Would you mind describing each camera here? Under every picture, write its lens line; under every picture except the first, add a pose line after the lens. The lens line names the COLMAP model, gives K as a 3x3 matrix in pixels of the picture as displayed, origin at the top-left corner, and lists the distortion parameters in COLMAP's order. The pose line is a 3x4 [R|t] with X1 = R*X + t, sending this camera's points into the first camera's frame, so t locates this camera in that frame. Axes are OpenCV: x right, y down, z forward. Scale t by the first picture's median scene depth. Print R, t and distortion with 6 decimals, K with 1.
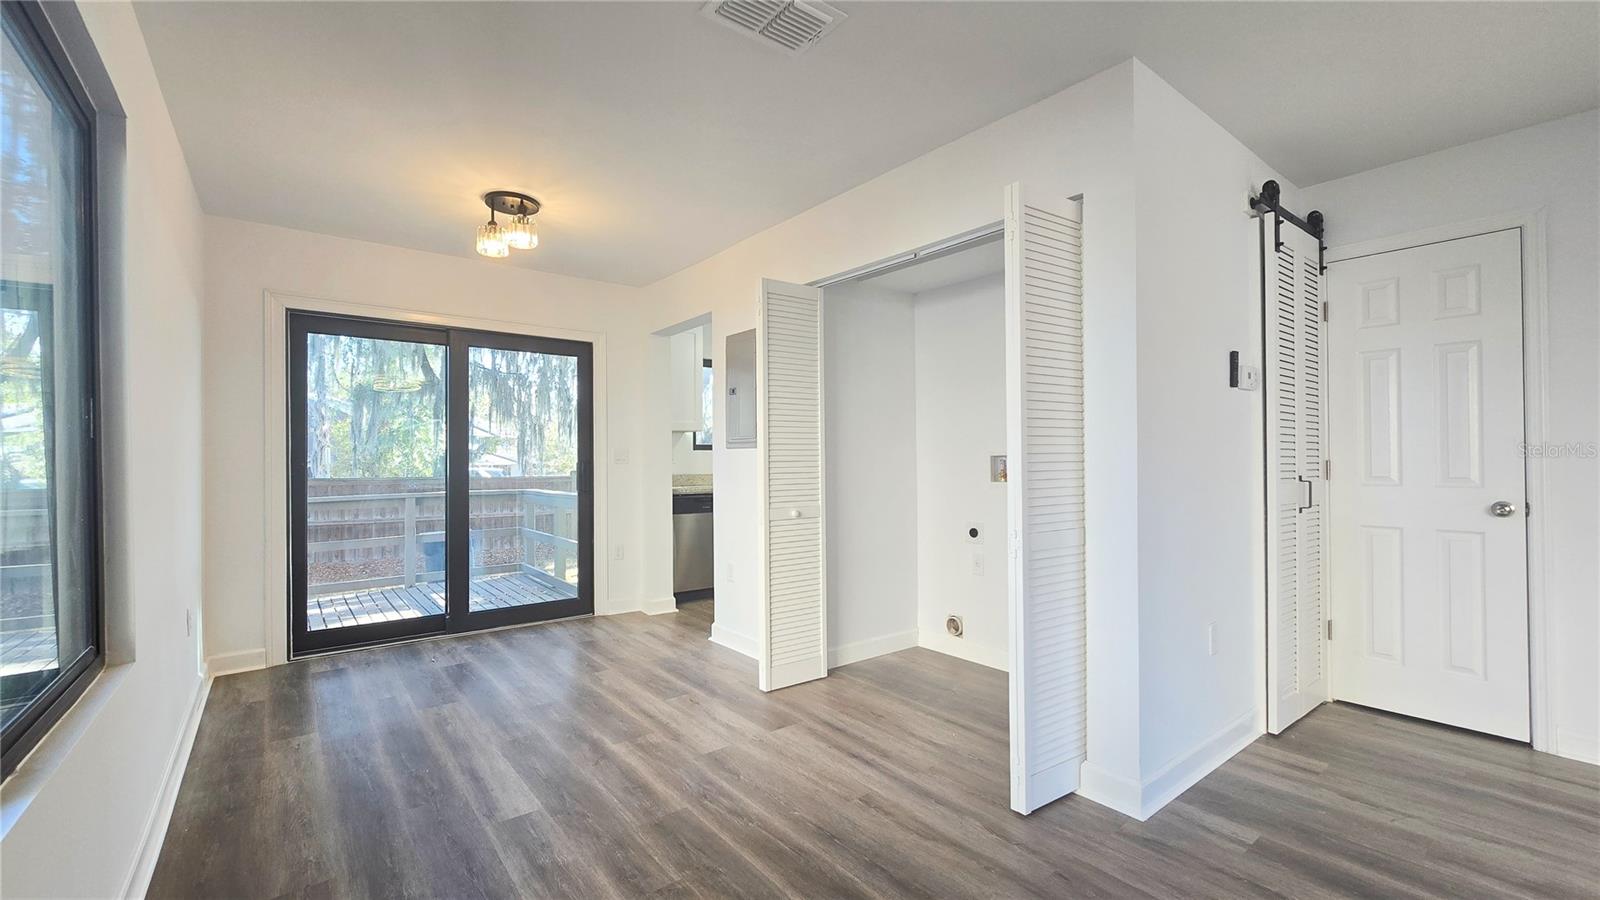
lens RADIAL K [[661.8, 0, 785.4], [0, 661.8, 467.7], [0, 0, 1]] dist [-0.001012, -0.000788]
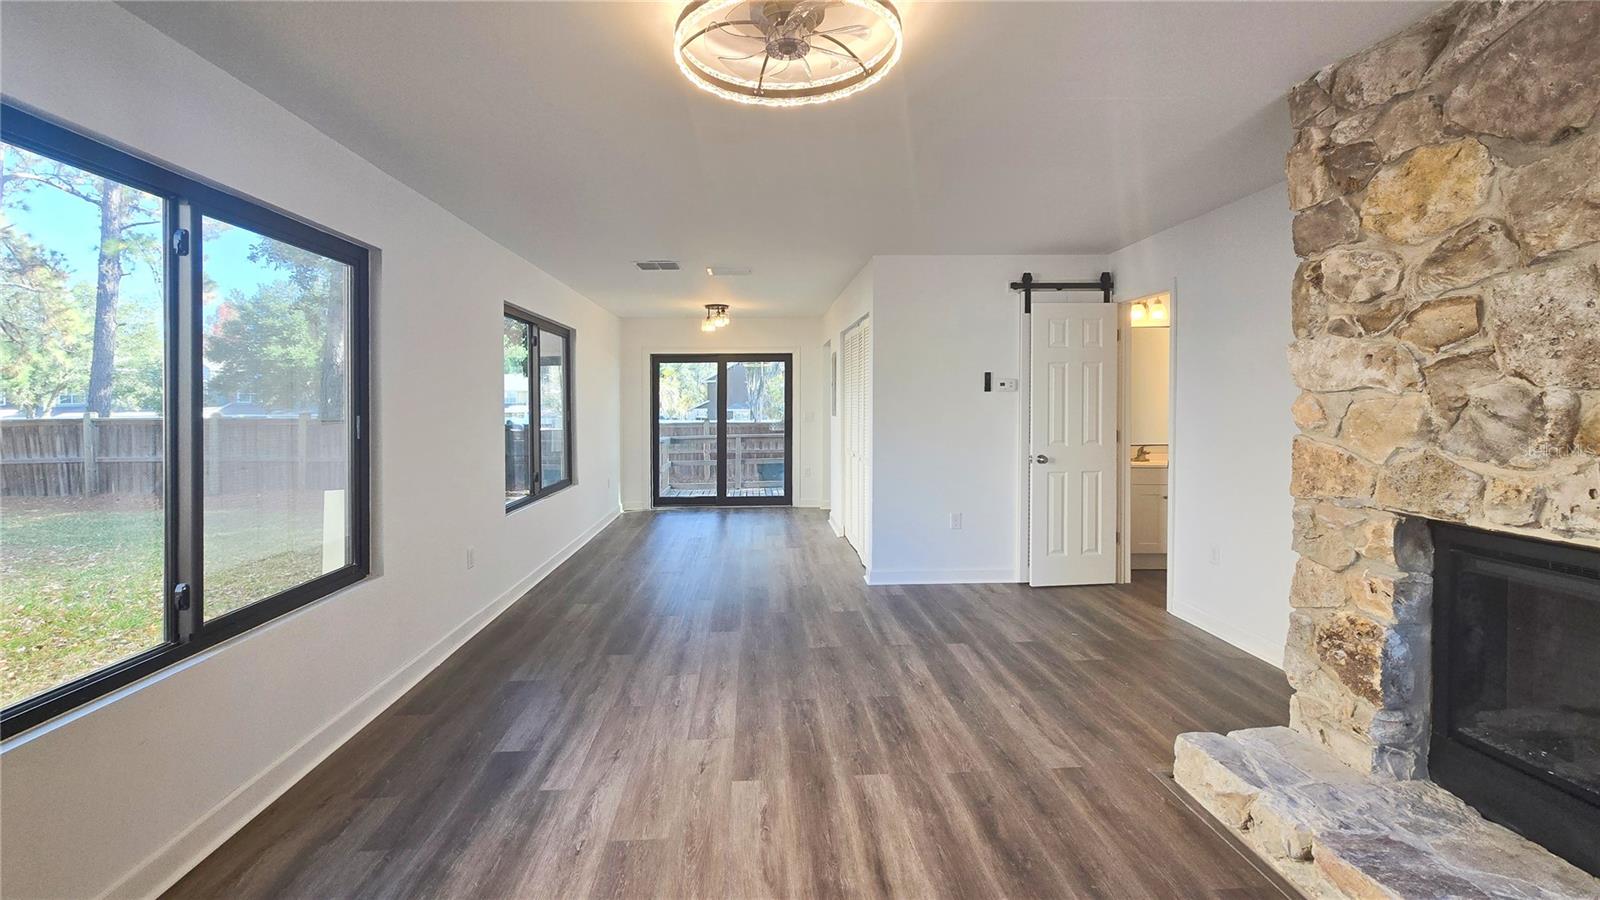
lens RADIAL K [[661.8, 0, 776.7], [0, 661.8, 405.5], [0, 0, 1]] dist [-0.001012, -0.000788]
pose [[0.821878, -0.002304, -0.569659, 0.856417], [-0.000645, 0.999987, -0.004975, -0.049617], [0.569663, 0.004456, 0.821866, -0.599191]]
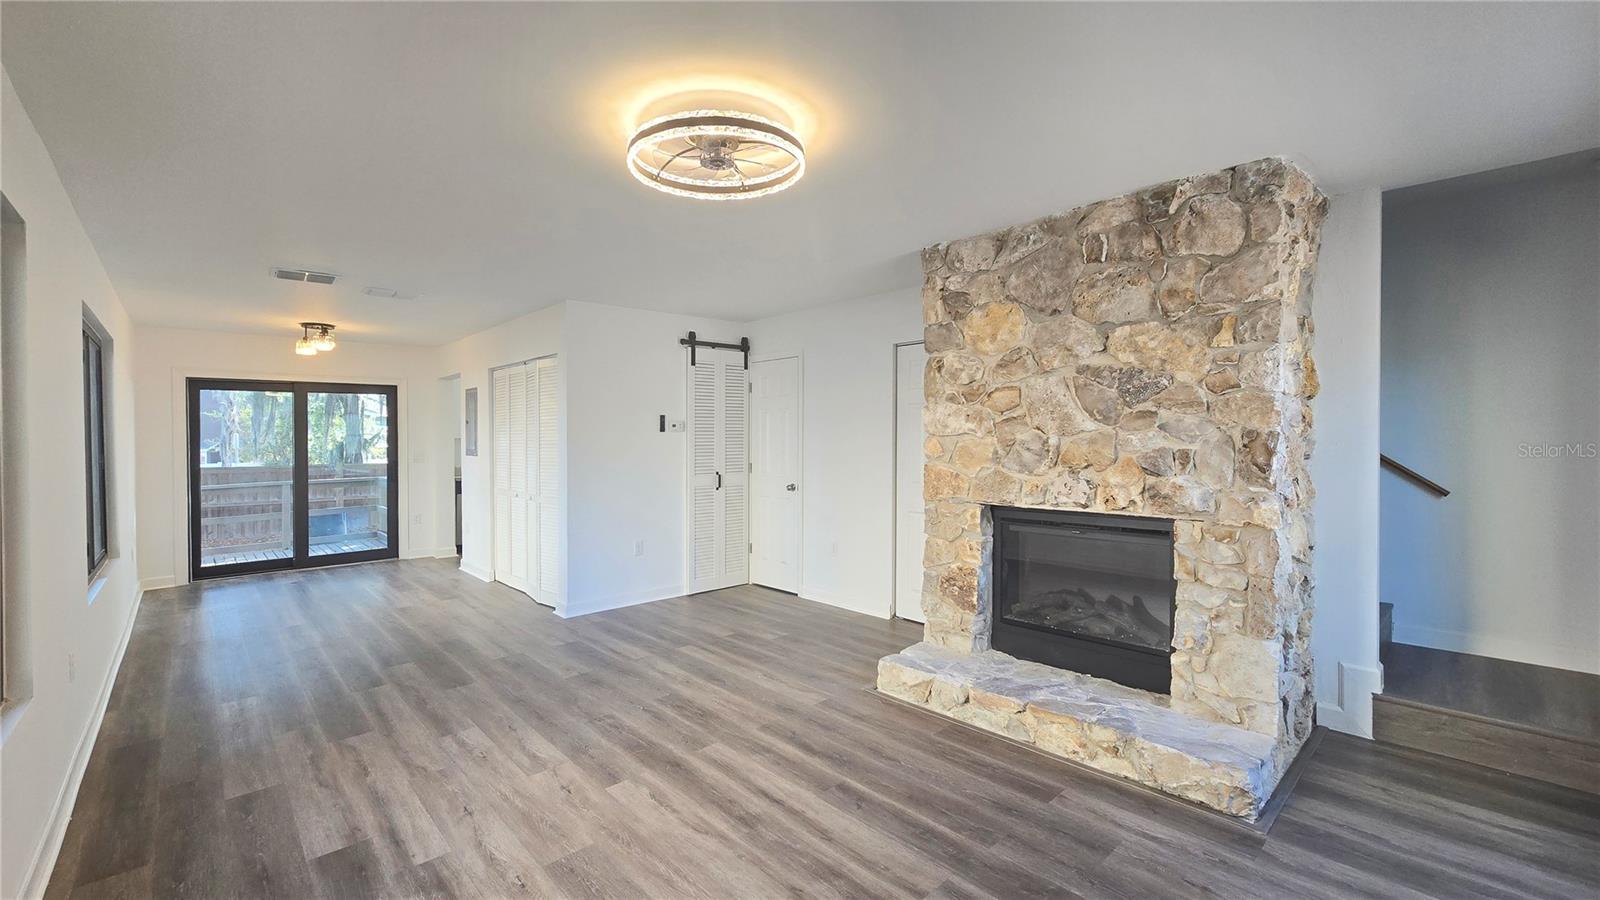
lens RADIAL K [[661.8, 0, 791.3], [0, 661.8, 446.2], [0, 0, 1]] dist [-0.001012, -0.000788]
pose [[0.996010, -0.007600, 0.088921, 0.616270], [0.007378, 0.999969, 0.002821, -0.053637], [-0.088940, -0.002154, 0.996035, -0.795758]]
